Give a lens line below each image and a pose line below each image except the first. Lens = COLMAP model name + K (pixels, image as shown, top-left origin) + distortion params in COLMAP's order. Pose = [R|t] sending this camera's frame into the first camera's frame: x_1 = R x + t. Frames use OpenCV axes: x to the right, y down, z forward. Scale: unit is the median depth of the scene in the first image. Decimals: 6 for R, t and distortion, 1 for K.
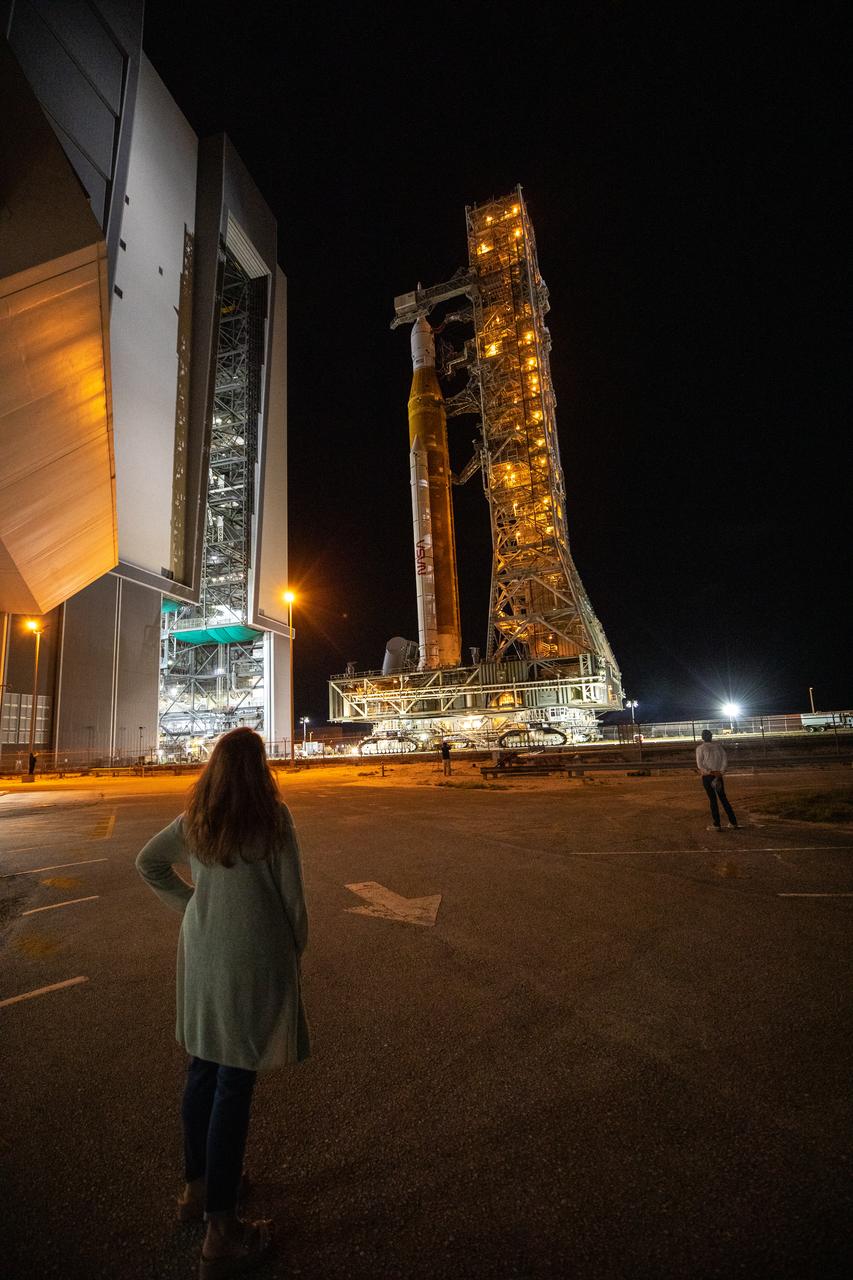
lens RADIAL K [[583.3, 0, 426.5], [0, 583.3, 640.0], [0, 0, 1]] dist [-0.037042, 0.000454]
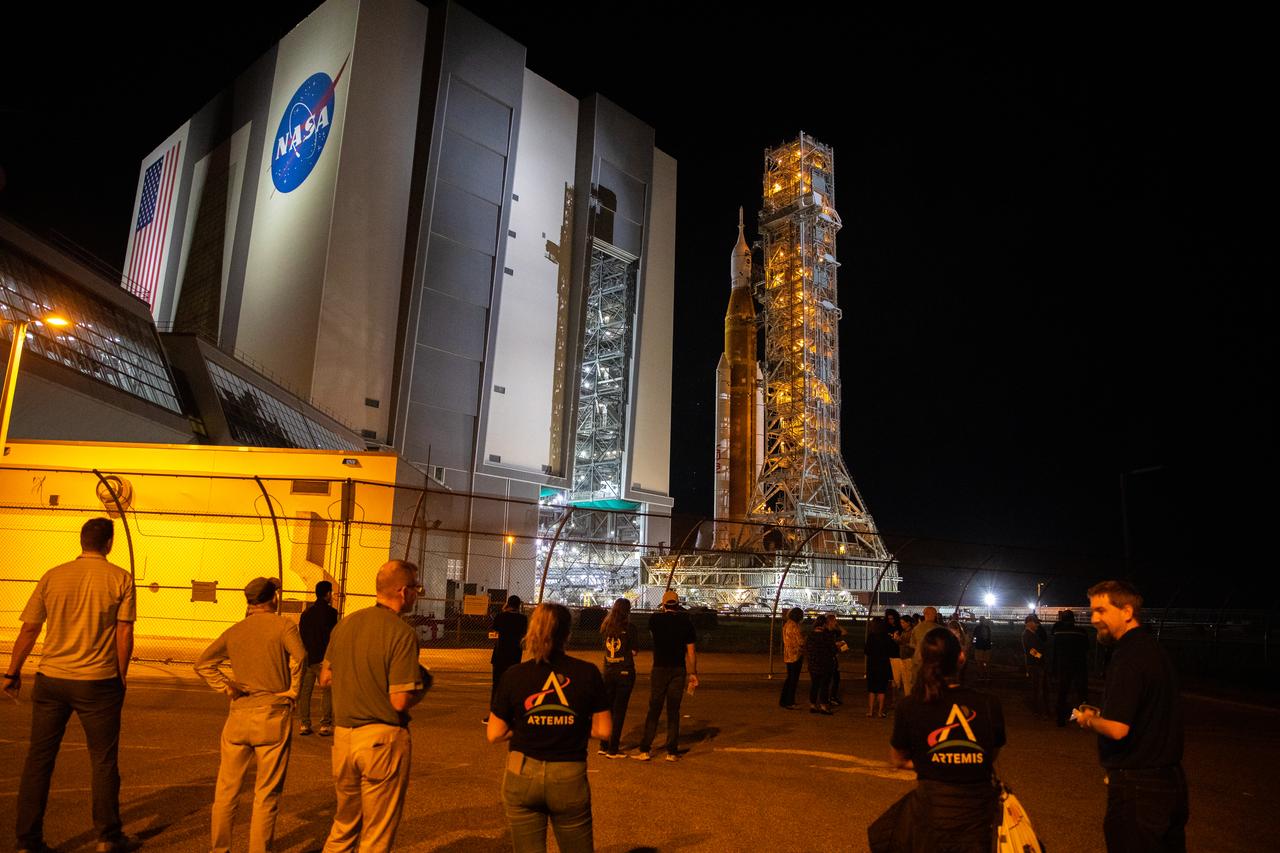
lens RADIAL K [[881.4, 0, 640.0], [0, 881.4, 426.5], [0, 0, 1]] dist [-0.079776, 0.004526]
pose [[0.887681, -0.014934, -0.460217, 0.667380], [0.004254, 0.999697, -0.024234, -0.155766], [0.460440, 0.019554, 0.887475, -0.700679]]
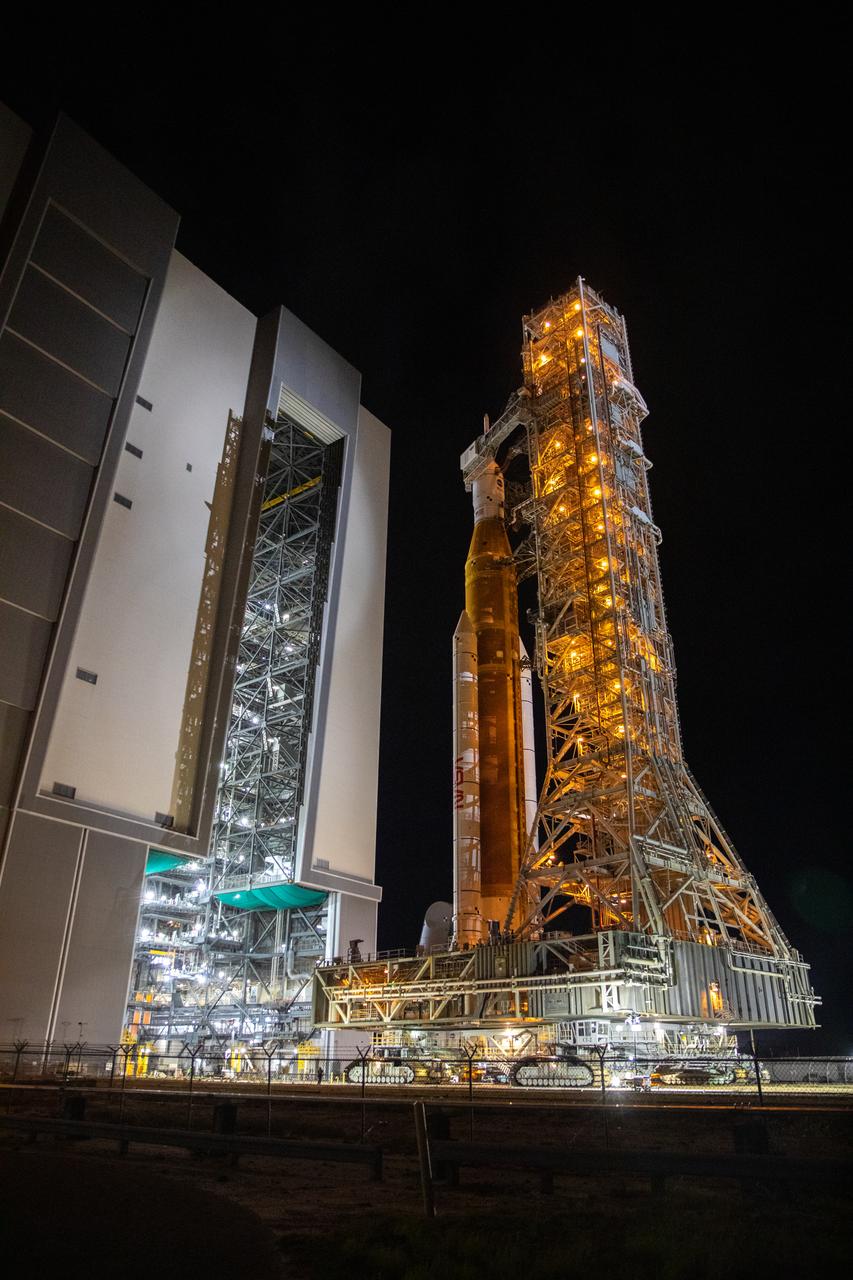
lens RADIAL K [[881.4, 0, 426.5], [0, 881.4, 640.0], [0, 0, 1]] dist [-0.079776, 0.004526]
pose [[0.921436, -0.118508, -0.370016, 0.340475], [0.010891, 0.959852, -0.280297, -0.011645], [0.388378, 0.254246, 0.885732, 0.017953]]
